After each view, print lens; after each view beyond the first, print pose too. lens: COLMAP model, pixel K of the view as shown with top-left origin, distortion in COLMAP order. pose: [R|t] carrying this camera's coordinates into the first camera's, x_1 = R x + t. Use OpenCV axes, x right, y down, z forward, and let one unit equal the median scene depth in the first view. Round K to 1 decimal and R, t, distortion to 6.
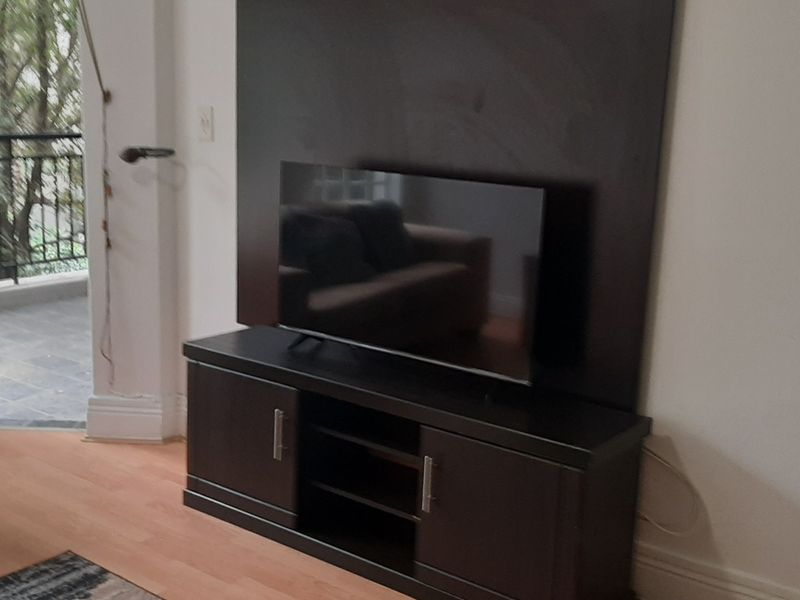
lens RADIAL K [[988.2, 0, 400.7], [0, 988.2, 299.4], [0, 0, 1]] dist [-0.020120, -0.052023]
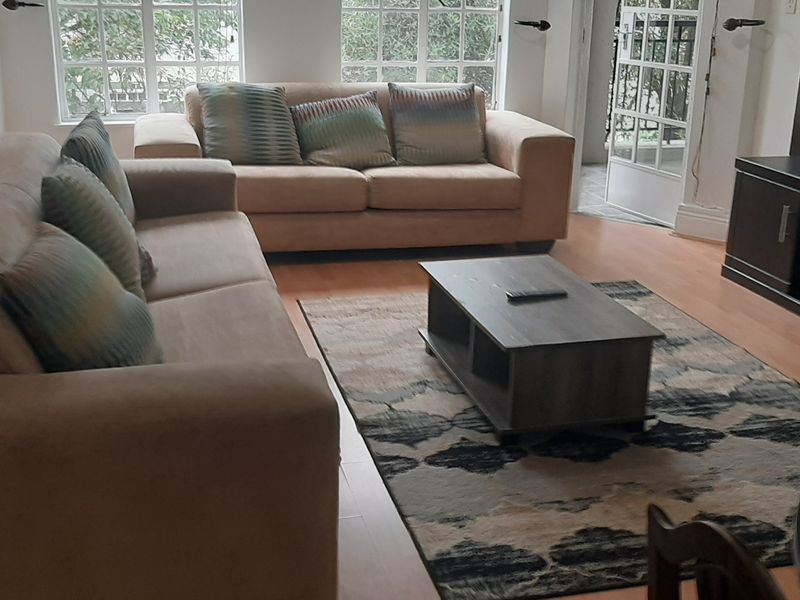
lens RADIAL K [[988.2, 0, 400.7], [0, 988.2, 299.4], [0, 0, 1]] dist [-0.020120, -0.052023]
pose [[0.782012, 0.173828, -0.598532, 0.239410], [-0.110060, 0.983743, 0.141904, 0.081749], [0.613469, -0.045097, 0.788430, -0.348066]]
